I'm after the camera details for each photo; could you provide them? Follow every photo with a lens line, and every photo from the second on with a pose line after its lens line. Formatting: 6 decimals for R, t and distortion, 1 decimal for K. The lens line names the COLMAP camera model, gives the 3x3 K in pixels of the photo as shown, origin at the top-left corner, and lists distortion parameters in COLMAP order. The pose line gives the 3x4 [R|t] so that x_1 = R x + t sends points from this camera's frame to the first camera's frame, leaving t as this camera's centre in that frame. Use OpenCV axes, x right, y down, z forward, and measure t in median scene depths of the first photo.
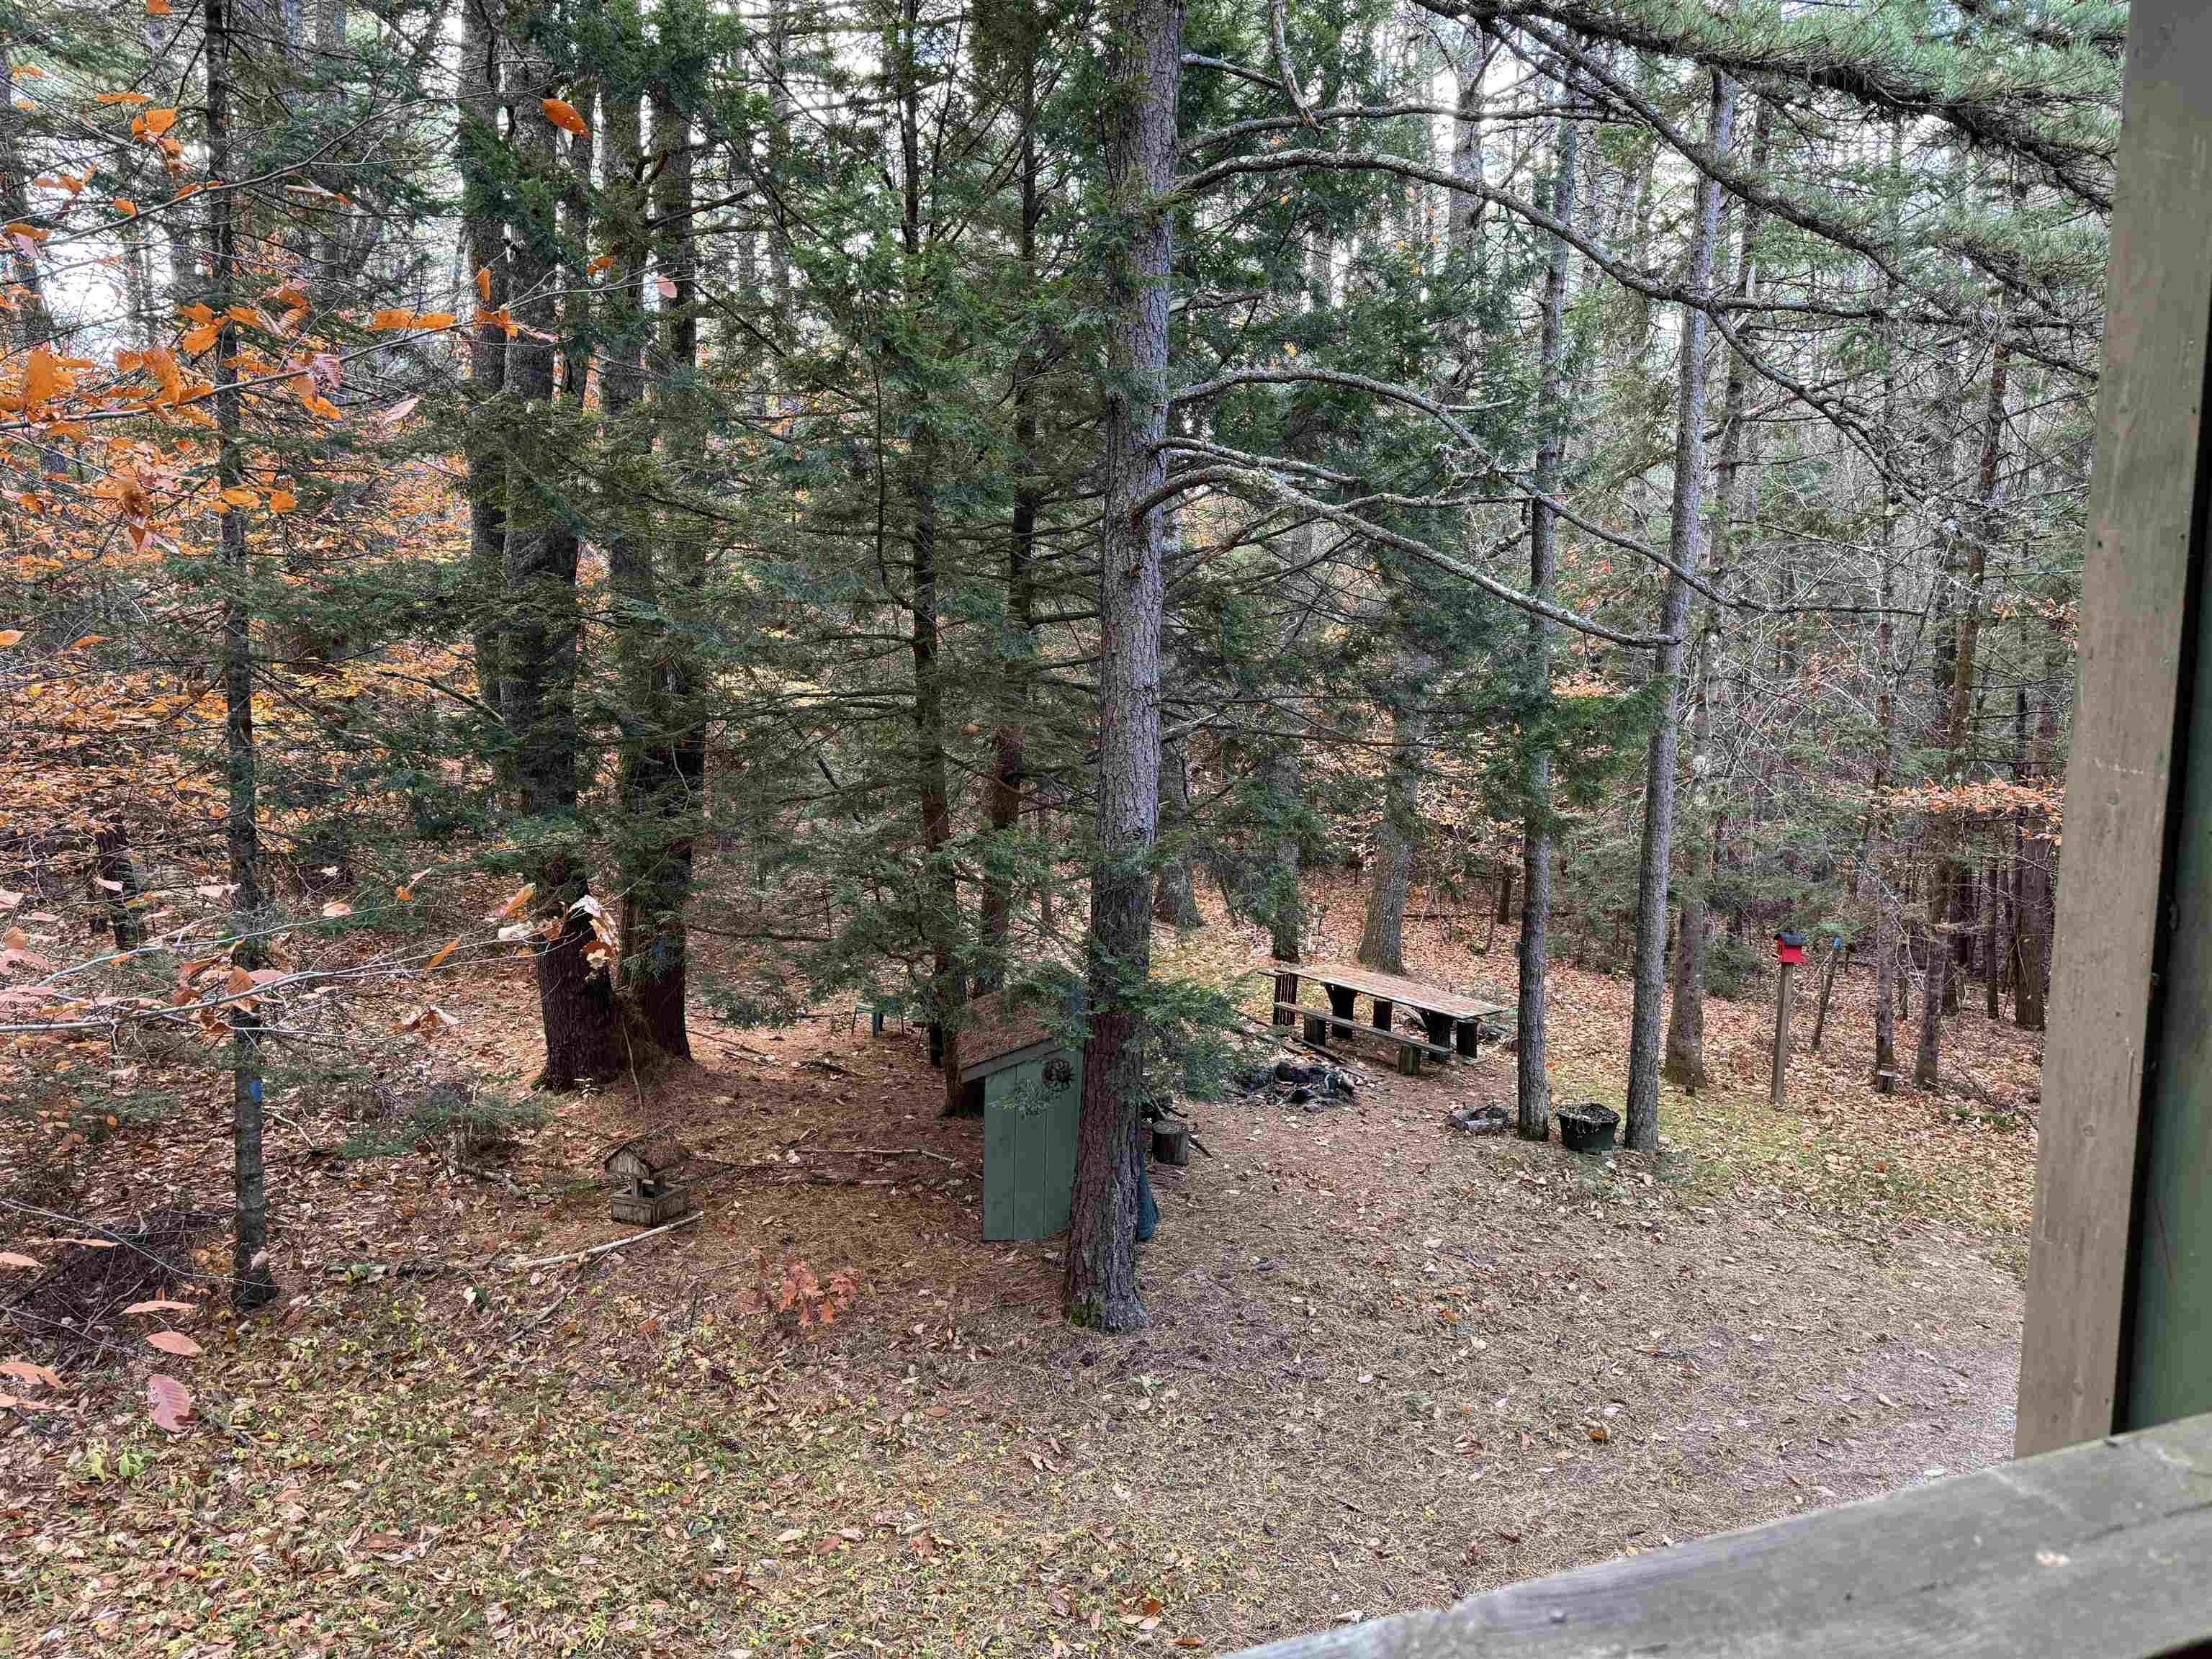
lens RADIAL K [[1556.4, 0, 1107.0], [0, 1556.4, 817.2], [0, 0, 1]] dist [0.031287, -0.023714]
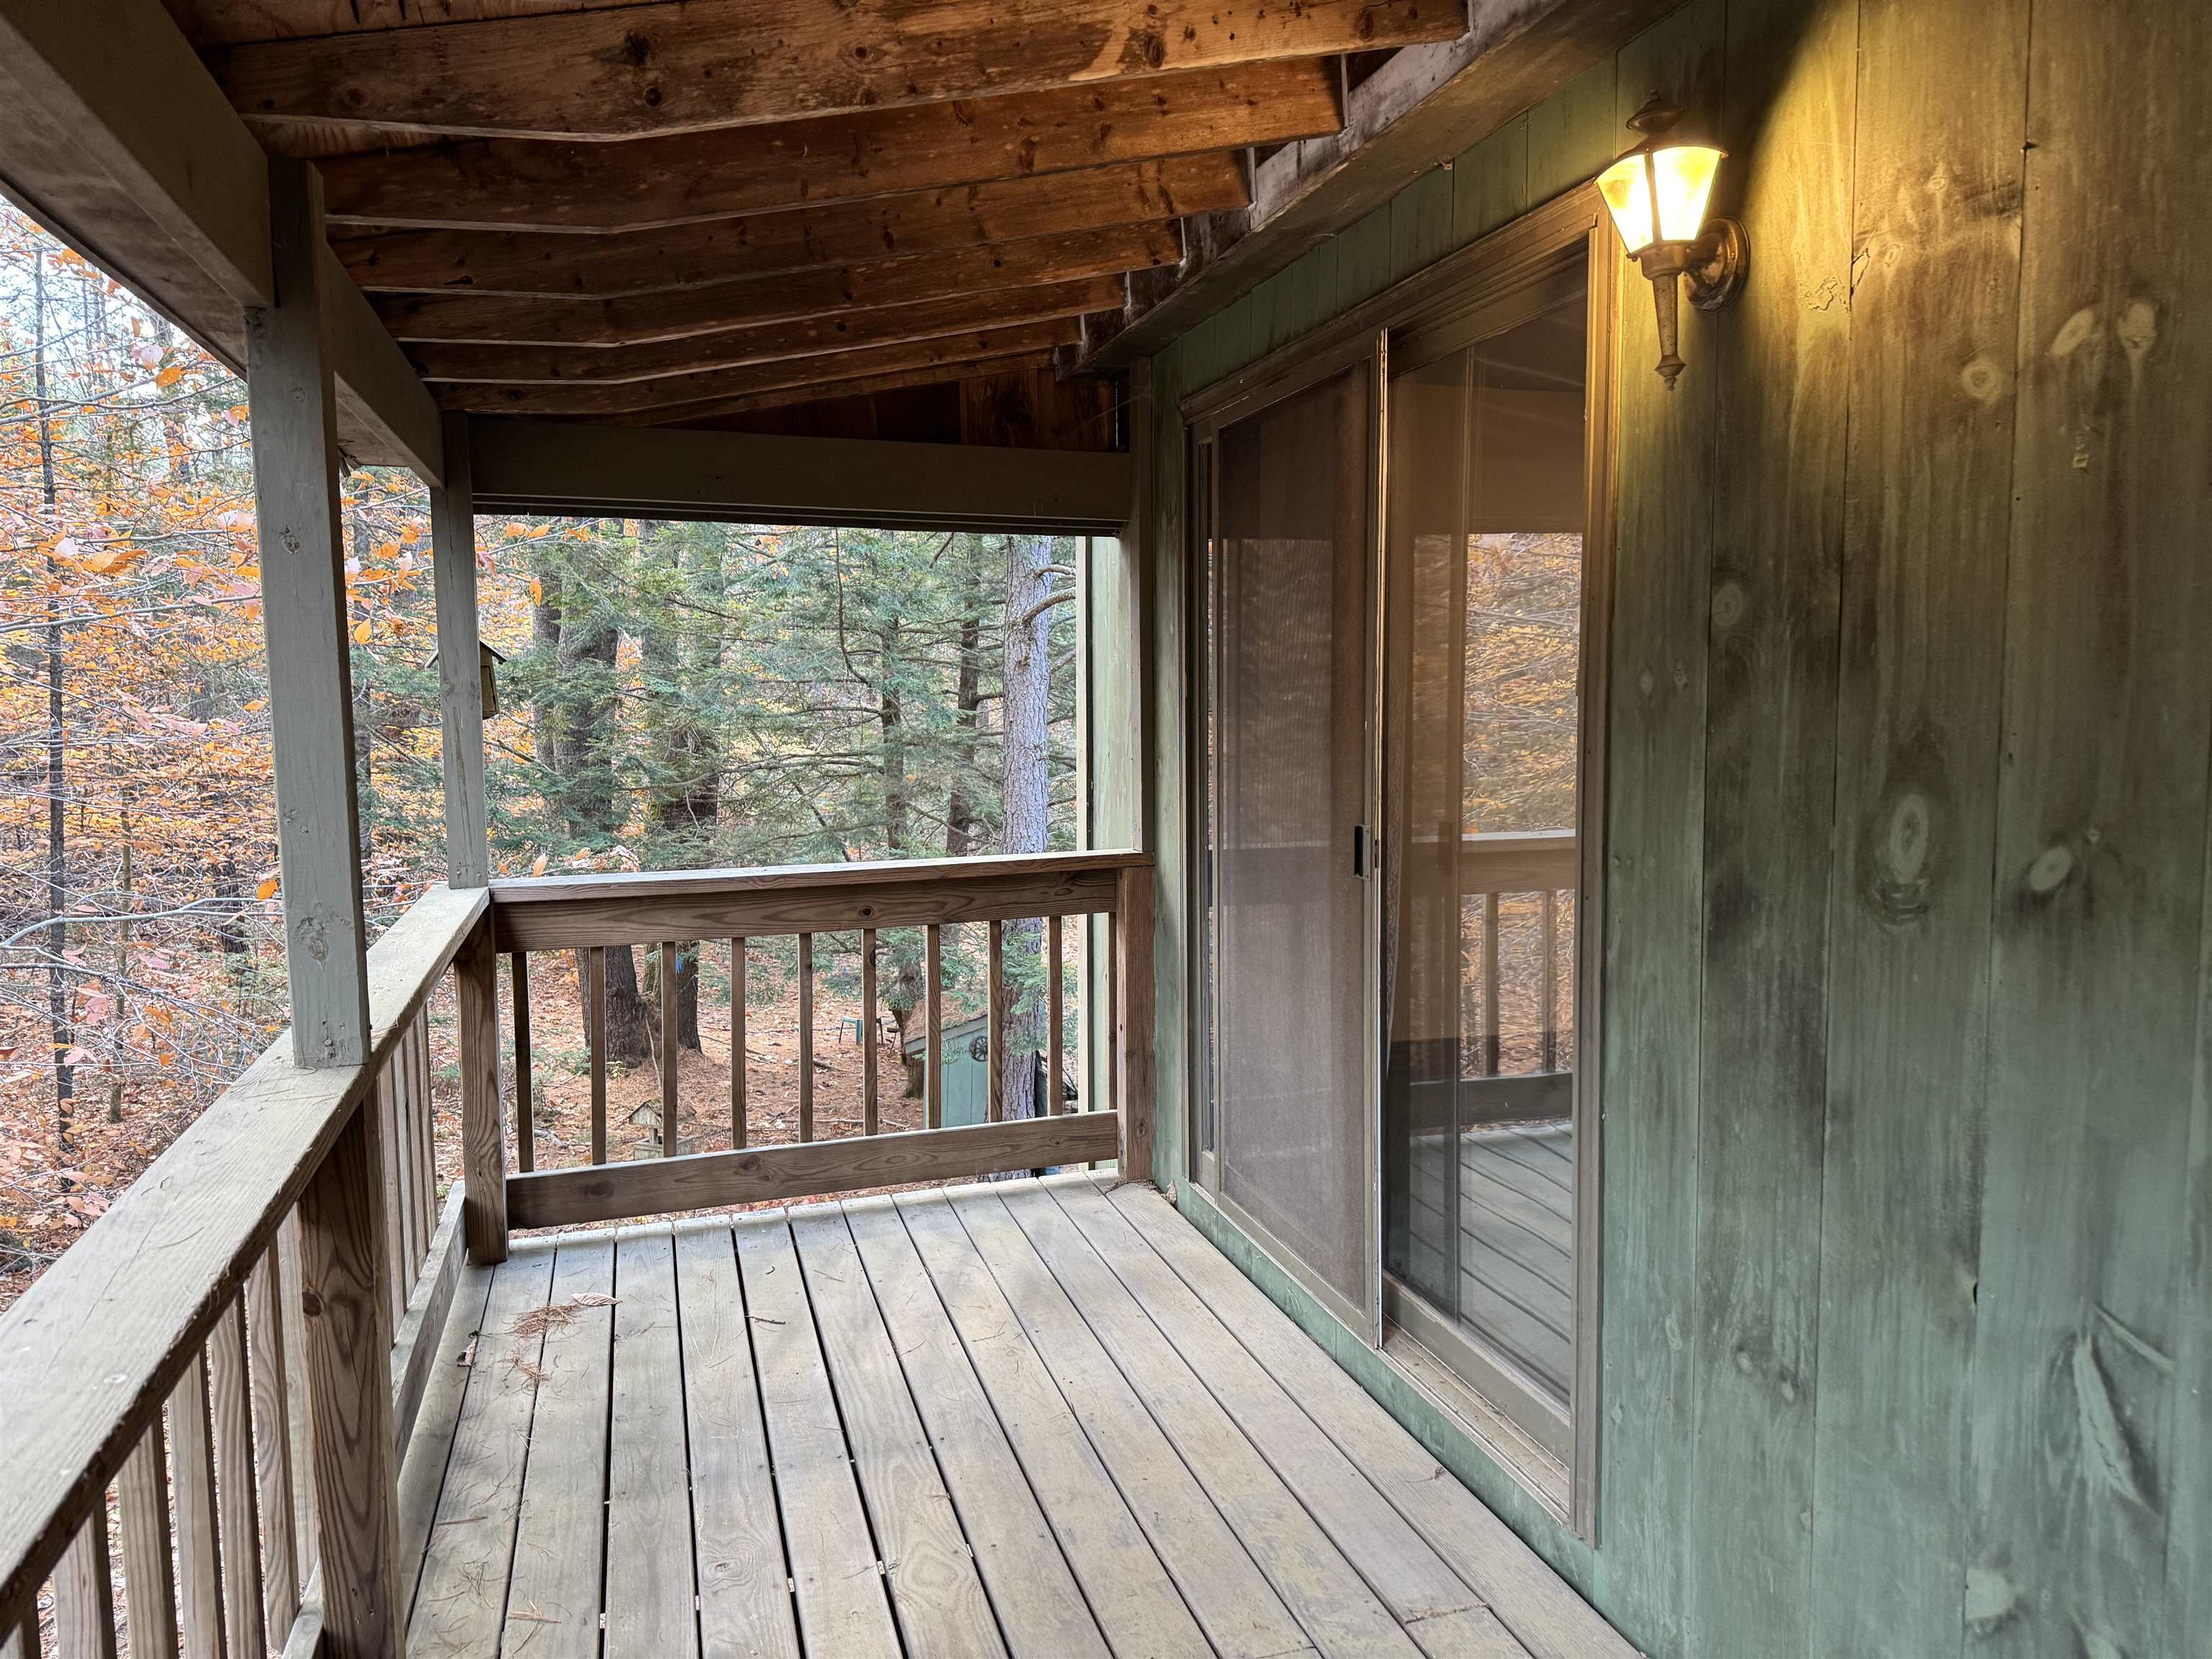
lens RADIAL K [[1556.4, 0, 1115.9], [0, 1556.4, 829.3], [0, 0, 1]] dist [0.031287, -0.023714]
pose [[0.999855, 0.005430, -0.016123, 0.085471], [-0.006066, 0.999194, -0.039677, 0.030075], [0.015894, 0.039769, 0.999082, -0.248614]]
